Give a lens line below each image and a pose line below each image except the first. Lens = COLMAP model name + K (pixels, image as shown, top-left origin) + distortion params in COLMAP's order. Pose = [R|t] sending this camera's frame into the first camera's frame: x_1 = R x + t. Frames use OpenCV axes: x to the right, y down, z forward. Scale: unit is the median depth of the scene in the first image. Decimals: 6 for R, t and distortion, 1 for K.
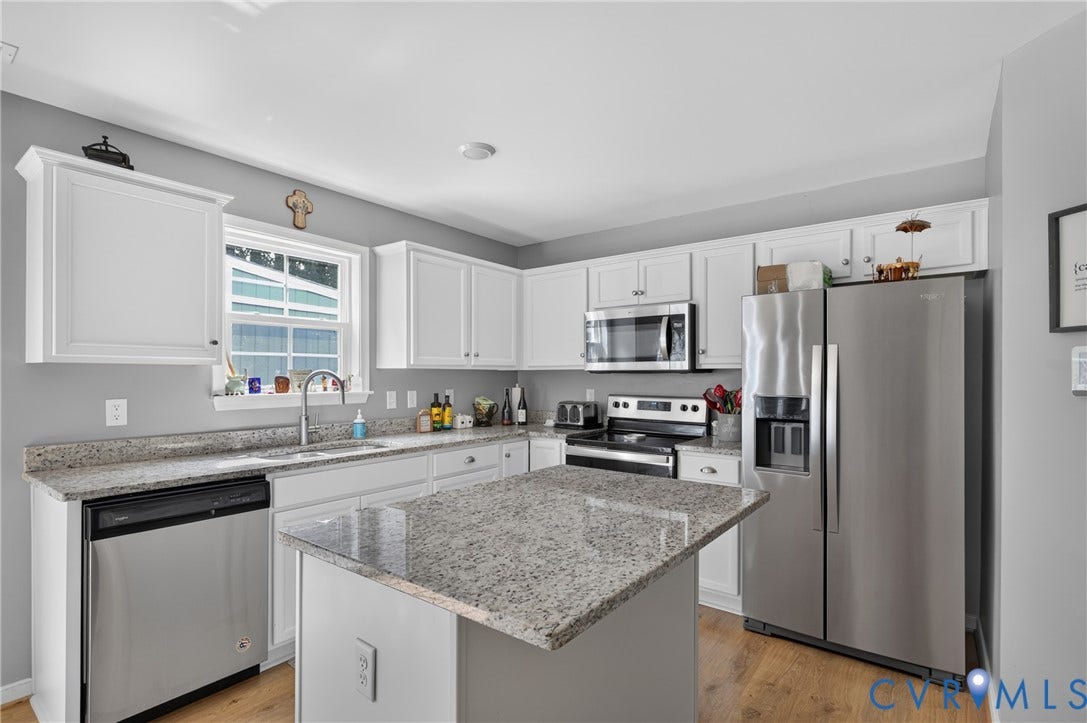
lens RADIAL K [[527.5, 0, 543.1], [0, 527.5, 377.2], [0, 0, 1]] dist [0.011544, -0.001531]
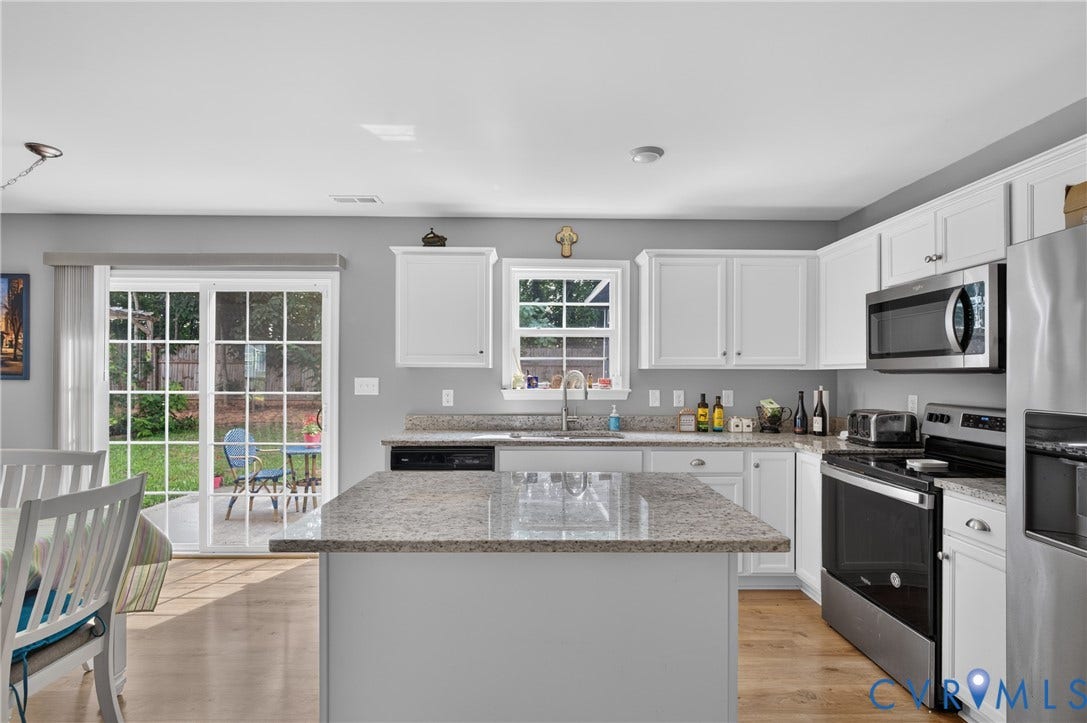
lens RADIAL K [[527.5, 0, 534.7], [0, 527.5, 368.2], [0, 0, 1]] dist [0.011544, -0.001531]
pose [[0.618304, -0.007796, -0.785900, 0.409849], [-0.005510, 0.999883, -0.014254, -0.001192], [0.785920, 0.013144, 0.618189, 0.152112]]
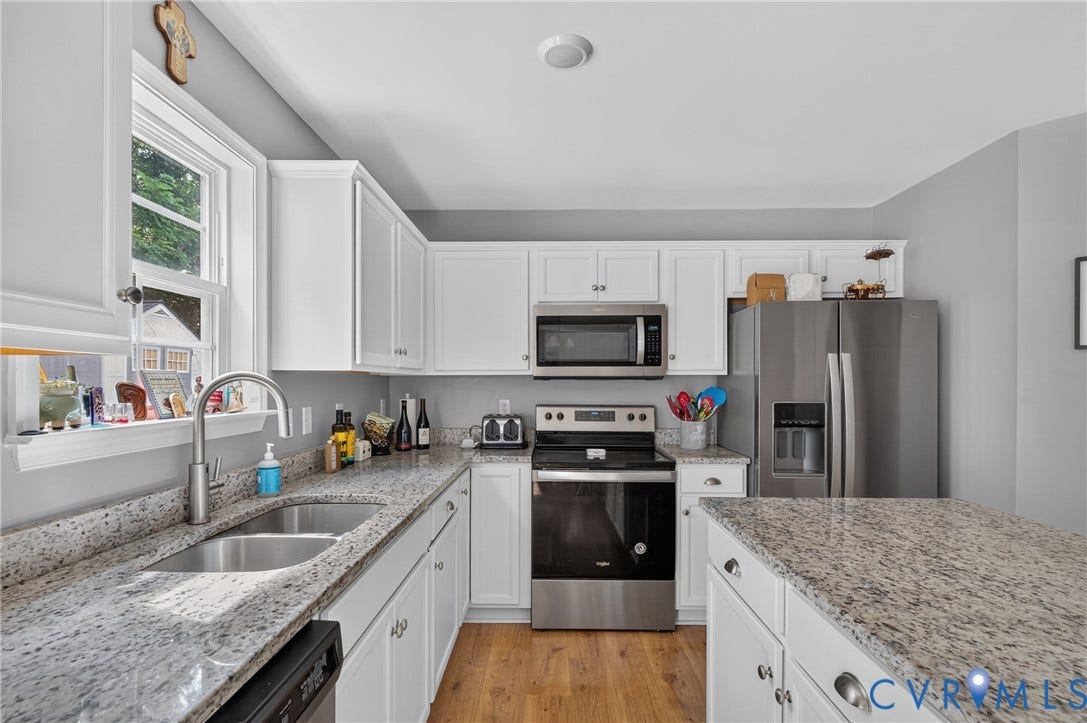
lens RADIAL K [[527.5, 0, 546.0], [0, 527.5, 382.0], [0, 0, 1]] dist [0.011544, -0.001531]
pose [[0.803559, -0.000093, 0.595225, -0.416568], [0.003119, 0.999987, -0.004055, -0.000376], [-0.595216, 0.005115, 0.803549, 0.351391]]
